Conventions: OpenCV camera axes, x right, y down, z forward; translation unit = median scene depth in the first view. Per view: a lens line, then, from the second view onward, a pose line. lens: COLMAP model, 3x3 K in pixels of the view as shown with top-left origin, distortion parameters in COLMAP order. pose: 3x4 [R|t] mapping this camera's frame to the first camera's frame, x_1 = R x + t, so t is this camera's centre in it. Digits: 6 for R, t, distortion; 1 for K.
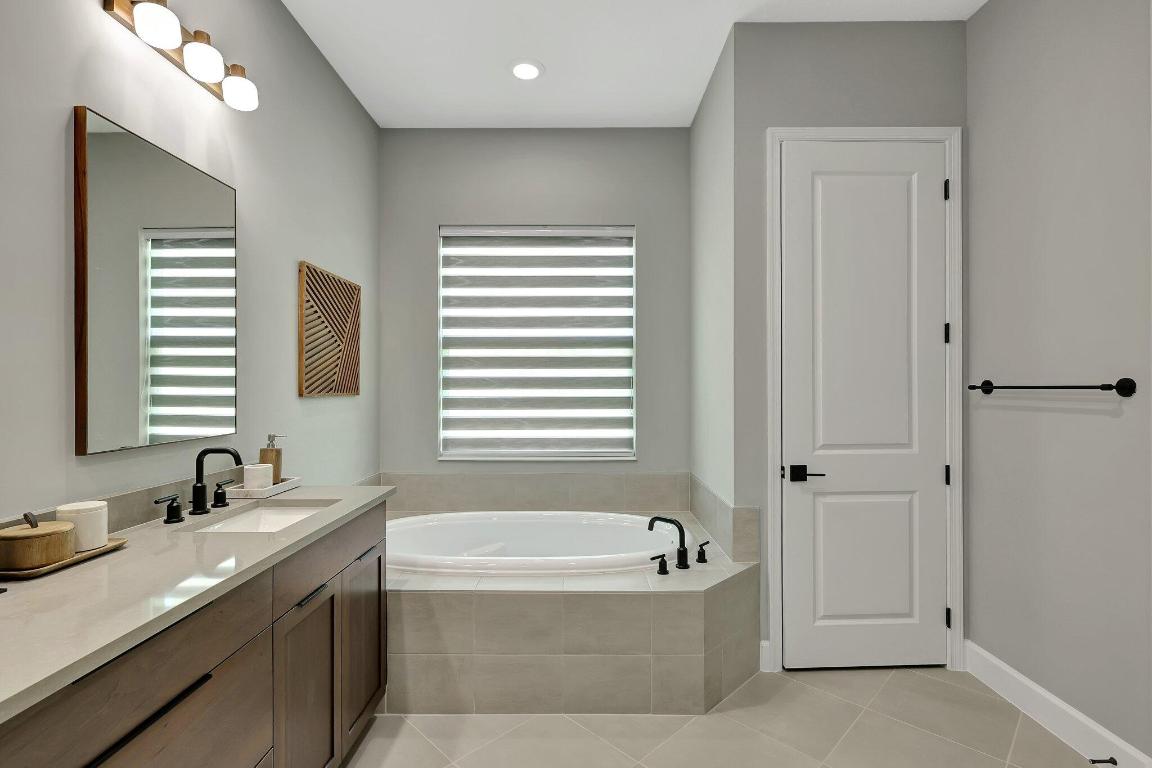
lens RADIAL K [[540.8, 0, 580.0], [0, 540.8, 384.1], [0, 0, 1]] dist [0.002647, -0.000213]
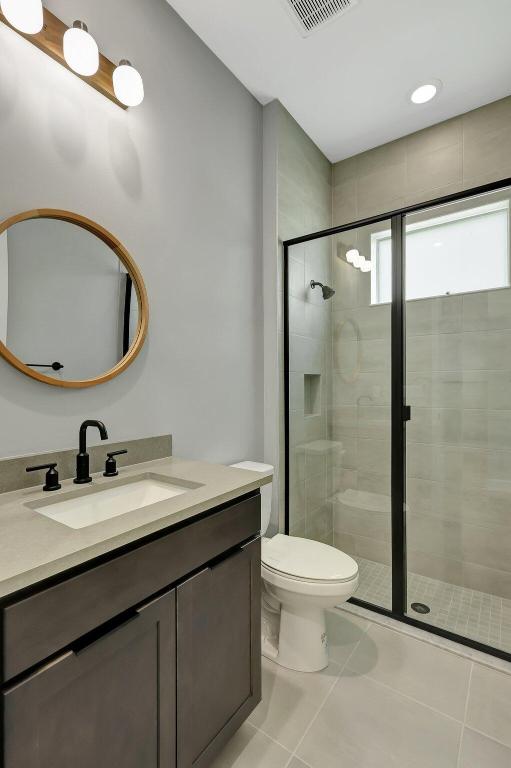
lens RADIAL K [[360.5, 0, 246.0], [0, 360.5, 383.3], [0, 0, 1]] dist [0.002647, -0.000213]
pose [[0.785325, 0.007878, -0.619034, -0.008146], [0.007351, 0.999730, 0.022049, 0.024377], [0.619041, -0.021867, 0.785055, 0.509477]]
